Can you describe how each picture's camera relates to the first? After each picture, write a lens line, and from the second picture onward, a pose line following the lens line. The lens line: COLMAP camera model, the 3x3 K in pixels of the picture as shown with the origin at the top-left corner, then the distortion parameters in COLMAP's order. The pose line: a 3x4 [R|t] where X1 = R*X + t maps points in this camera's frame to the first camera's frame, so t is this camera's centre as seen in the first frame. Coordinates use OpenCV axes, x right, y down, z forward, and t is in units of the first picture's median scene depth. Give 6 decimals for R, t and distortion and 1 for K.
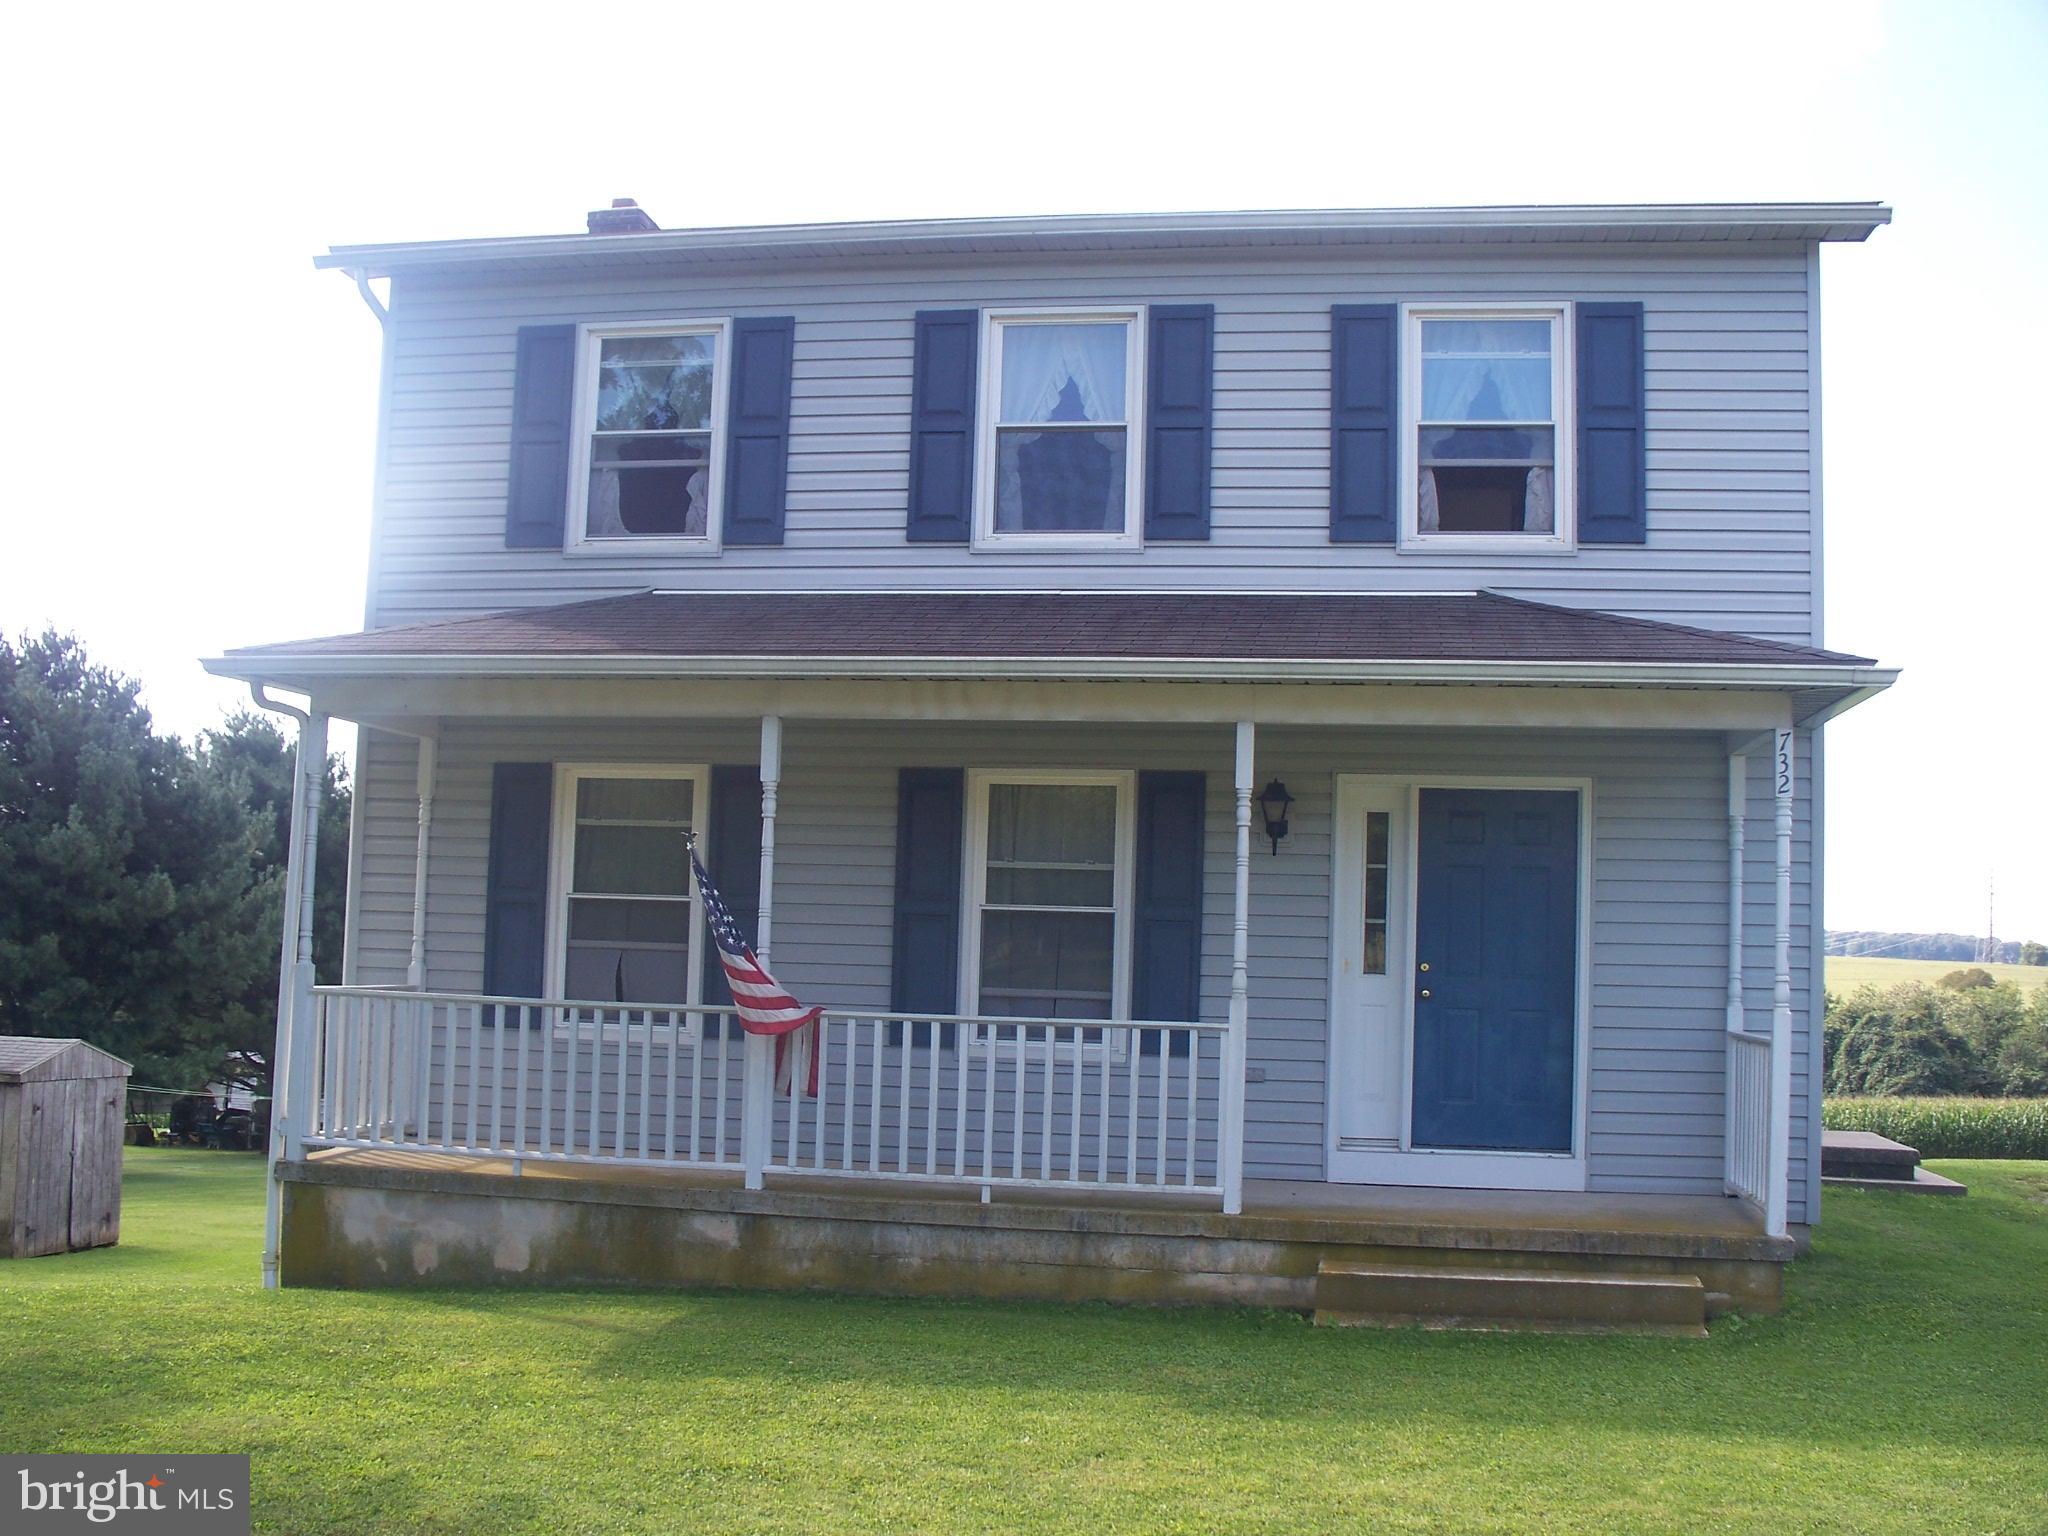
lens RADIAL K [[2160.8, 0, 1024.0], [0, 2160.8, 768.0], [0, 0, 1]] dist [-0.191596, 0.213635]
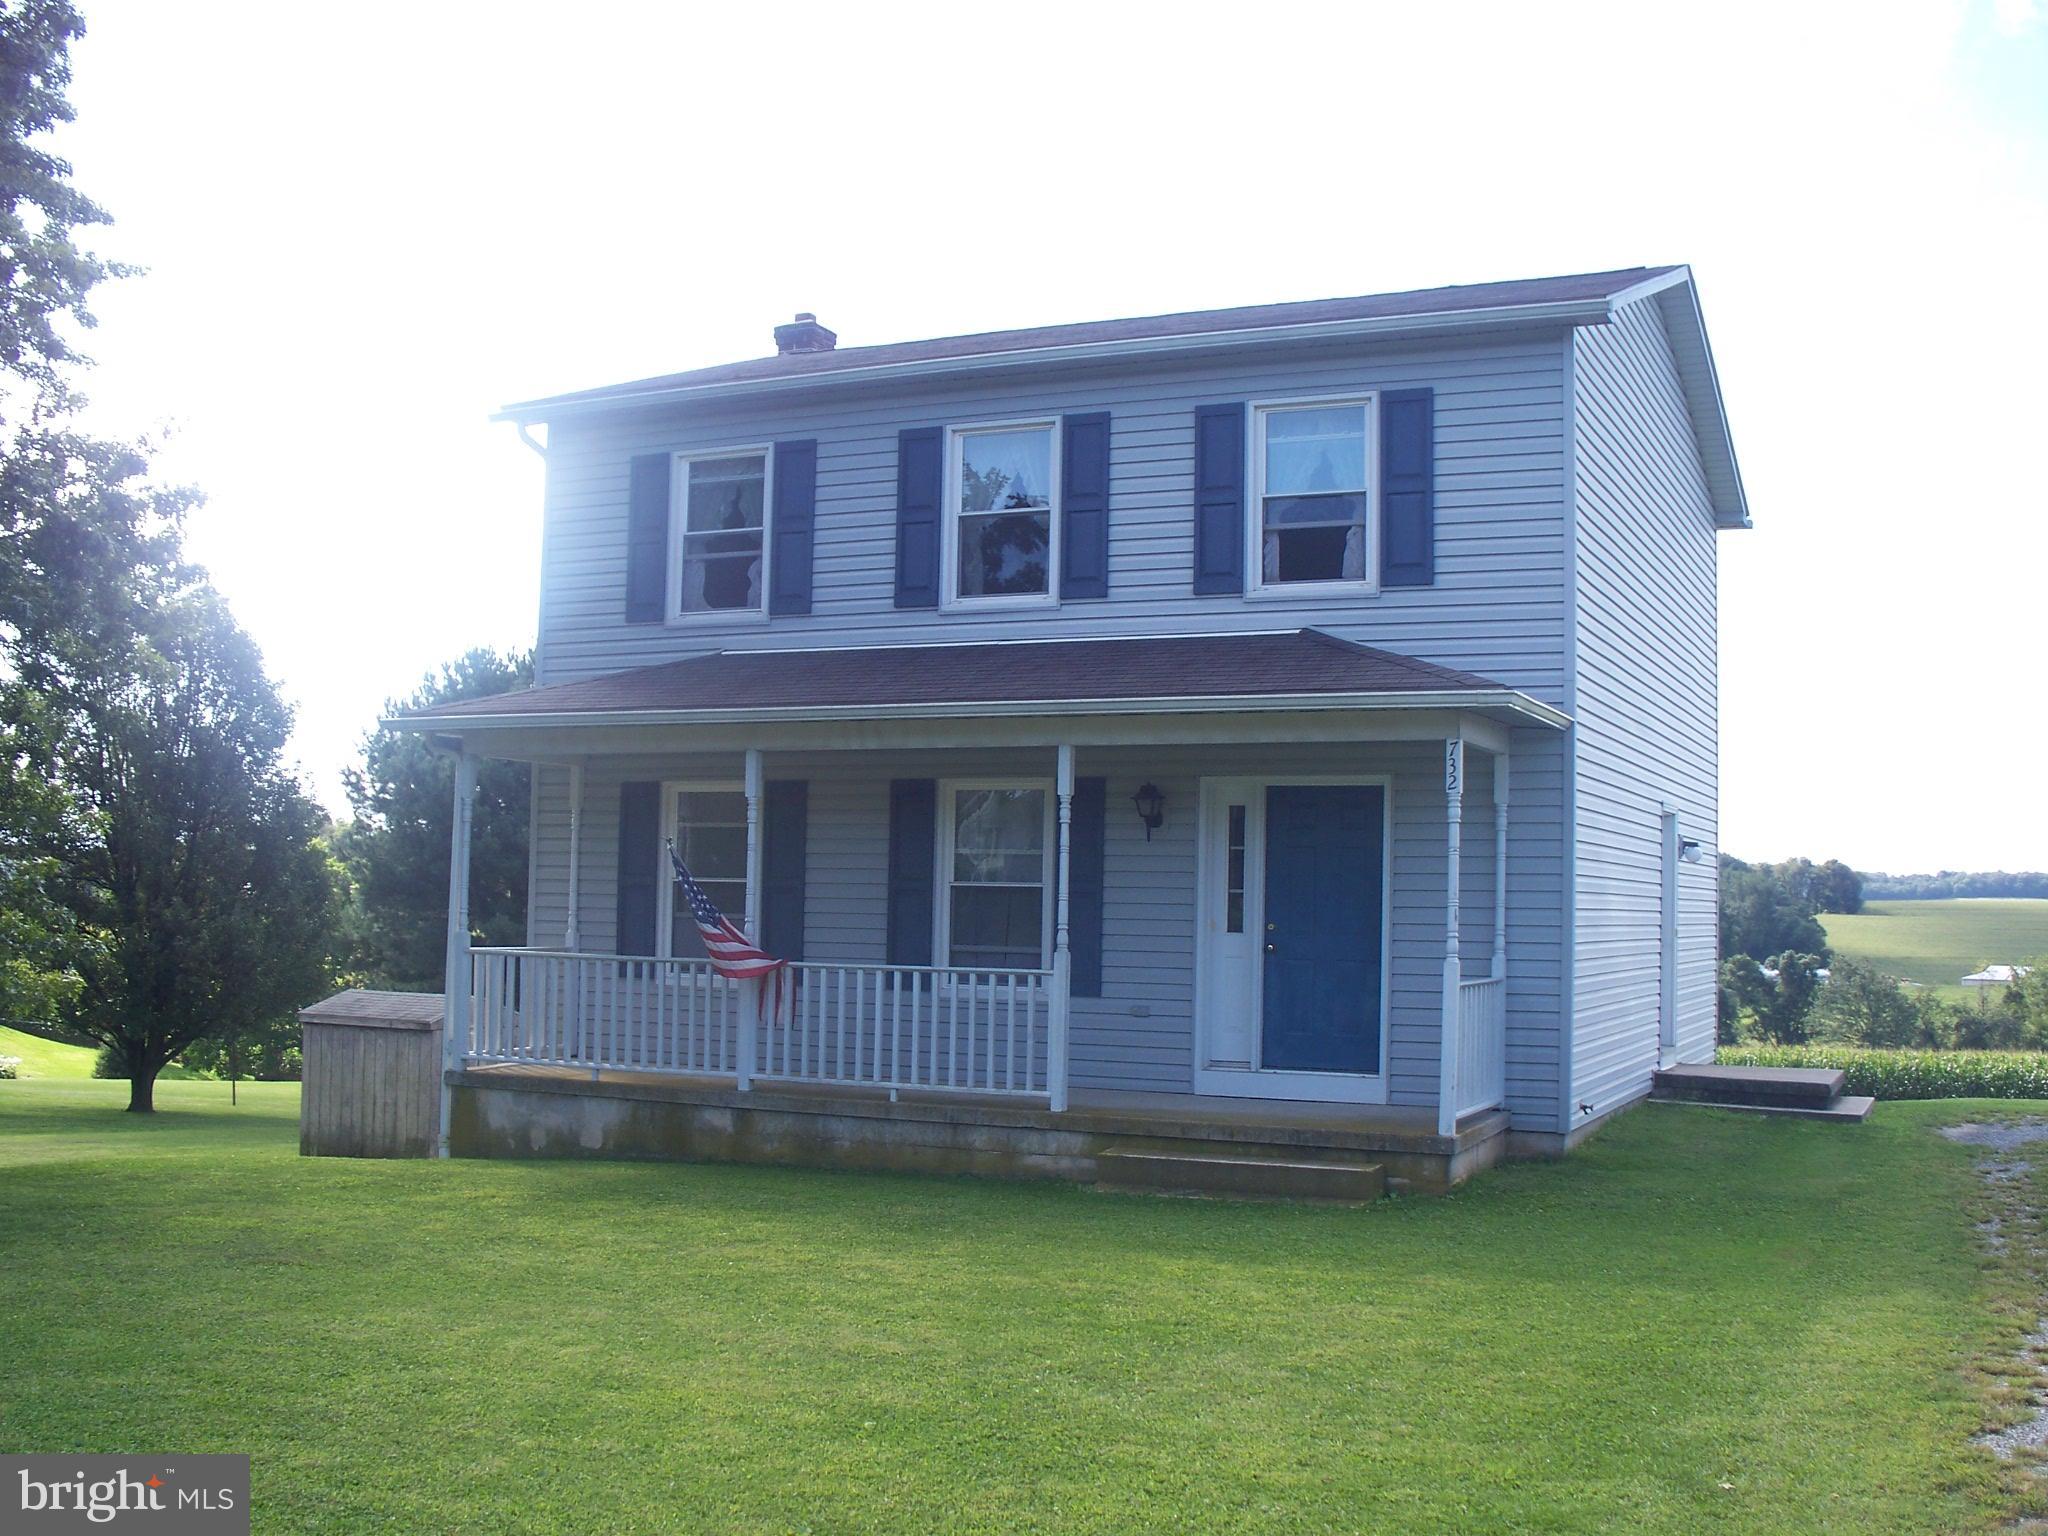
lens RADIAL K [[2160.8, 0, 1024.0], [0, 2160.8, 768.0], [0, 0, 1]] dist [-0.191596, 0.213635]
pose [[0.965419, -0.028542, -0.259136, 0.375523], [0.032998, 0.999373, 0.012863, -0.022251], [0.258606, -0.020969, 0.965755, -0.265894]]
